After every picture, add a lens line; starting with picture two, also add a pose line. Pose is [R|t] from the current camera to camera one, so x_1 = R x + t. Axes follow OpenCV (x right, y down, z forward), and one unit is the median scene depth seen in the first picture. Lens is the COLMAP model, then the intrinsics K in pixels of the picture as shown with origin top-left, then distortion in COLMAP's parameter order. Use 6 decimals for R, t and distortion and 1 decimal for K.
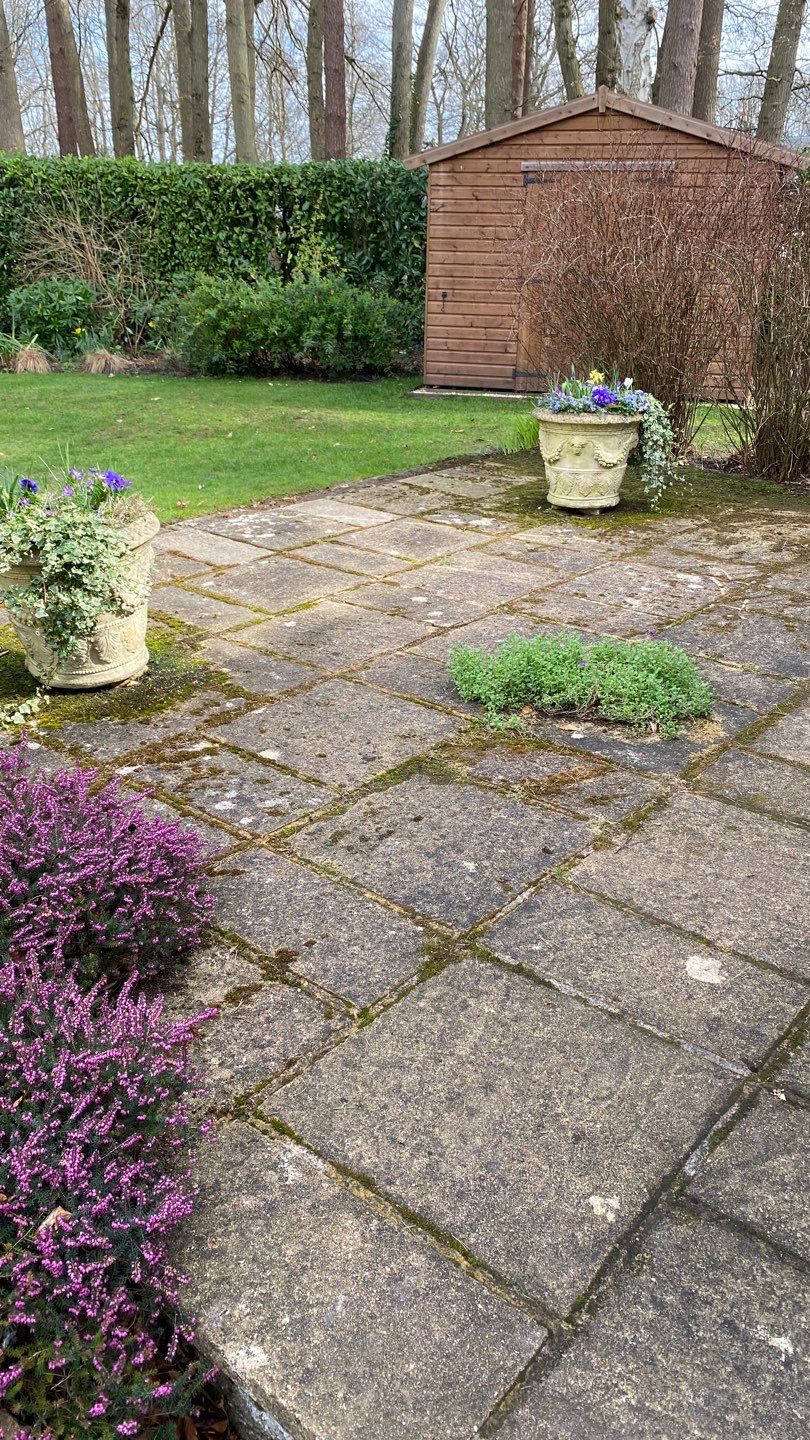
lens RADIAL K [[1087.1, 0, 386.6], [0, 1087.1, 724.6], [0, 0, 1]] dist [0.006641, -0.002798]
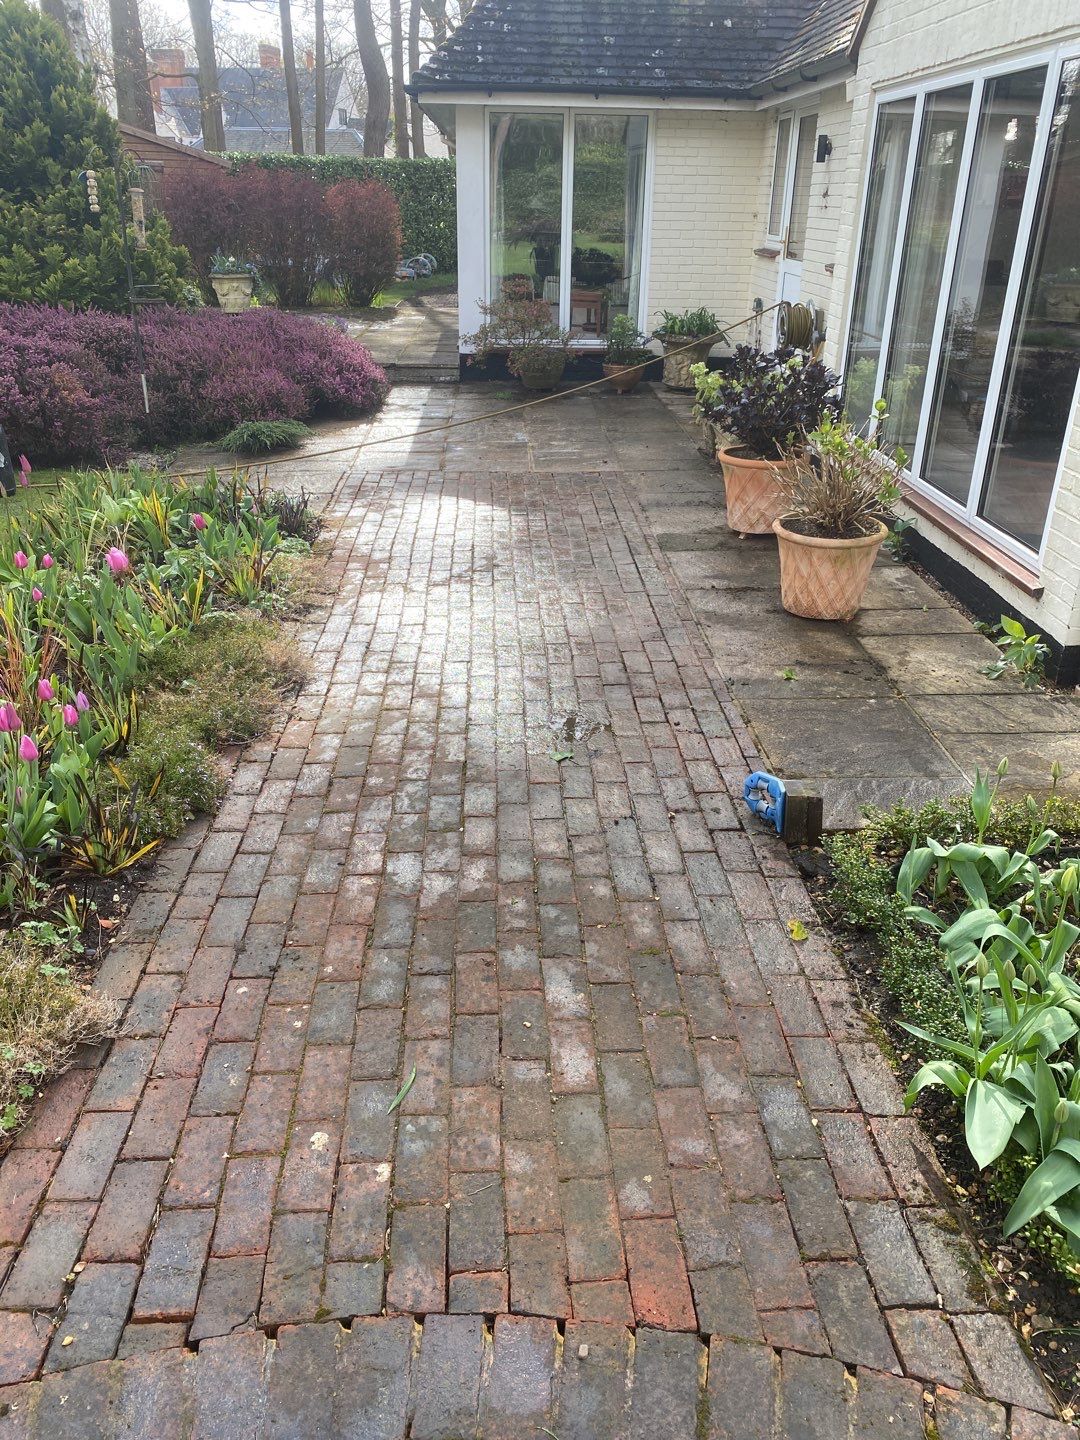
lens RADIAL K [[1086.1, 0, 541.1], [0, 1086.1, 717.8], [0, 0, 1]] dist [0.027682, -0.009750]
pose [[0.740779, -0.291935, 0.604996, -0.568168], [0.273716, 0.953650, 0.125026, 0.291520], [-0.613454, 0.072981, 0.786351, -0.692593]]
